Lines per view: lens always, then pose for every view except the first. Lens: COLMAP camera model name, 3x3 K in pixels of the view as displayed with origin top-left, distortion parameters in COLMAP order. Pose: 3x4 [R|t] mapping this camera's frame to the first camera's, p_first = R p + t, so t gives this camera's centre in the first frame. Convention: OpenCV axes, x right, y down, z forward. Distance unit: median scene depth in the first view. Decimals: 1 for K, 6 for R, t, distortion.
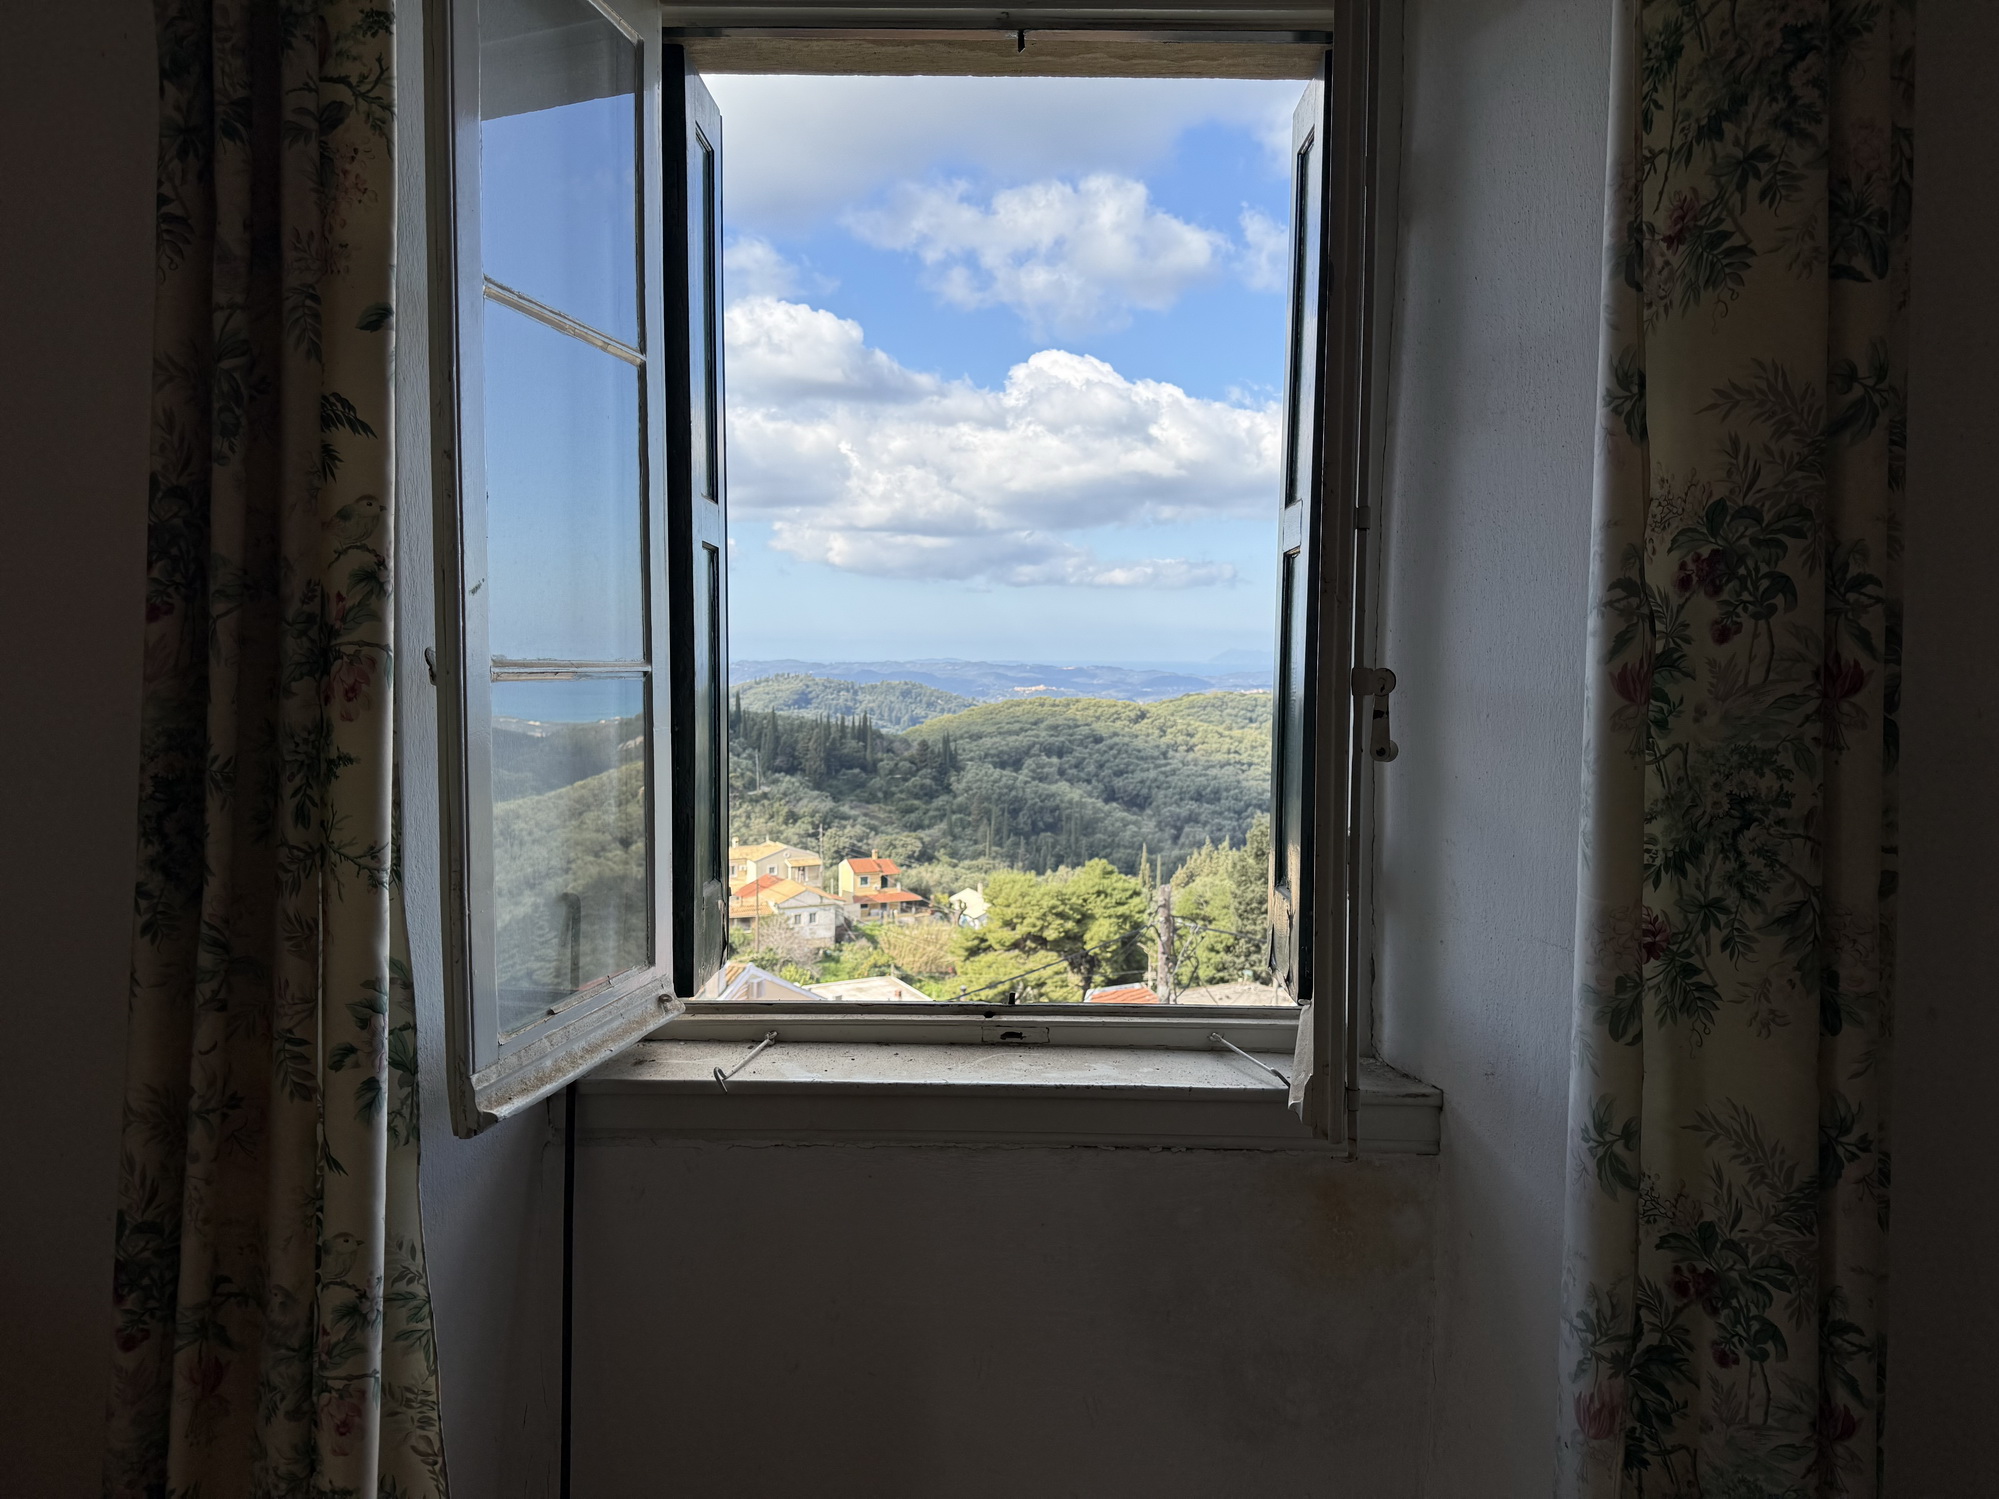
lens RADIAL K [[1404.7, 0, 993.2], [0, 1404.7, 749.1], [0, 0, 1]] dist [0.060660, -0.038171]
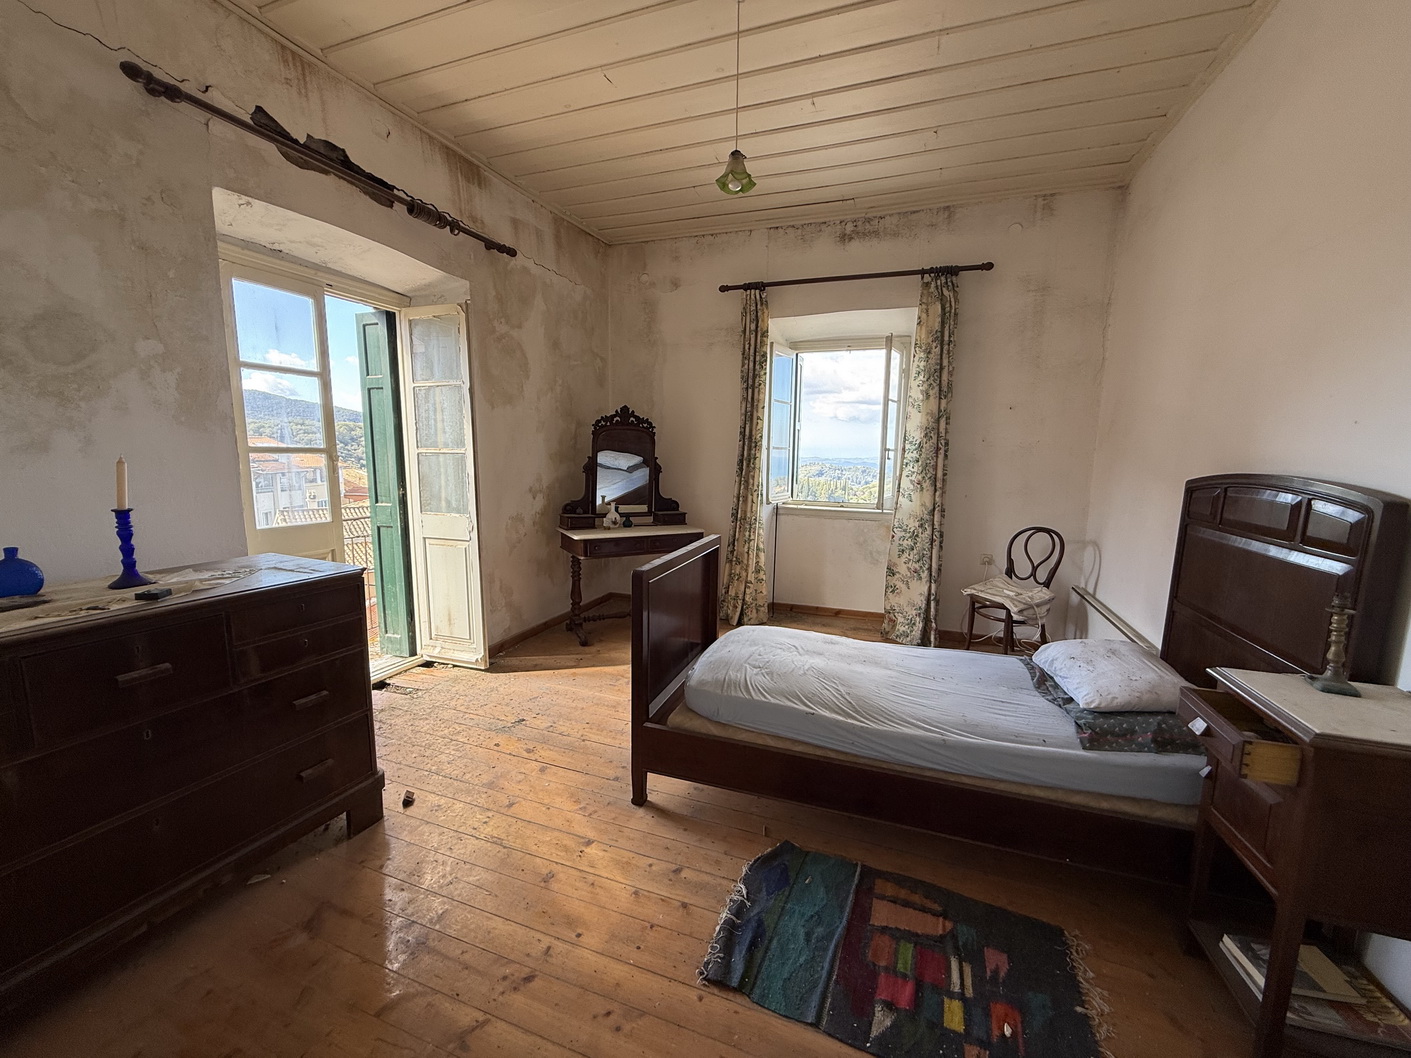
lens RADIAL K [[564.7, 0, 701.6], [0, 564.7, 526.0], [0, 0, 1]] dist [0.001516, -0.000540]
pose [[0.942479, 0.048243, -0.330766, 0.402093], [-0.028759, 0.997564, 0.063551, 0.222795], [0.333026, -0.050383, 0.941571, -2.482473]]
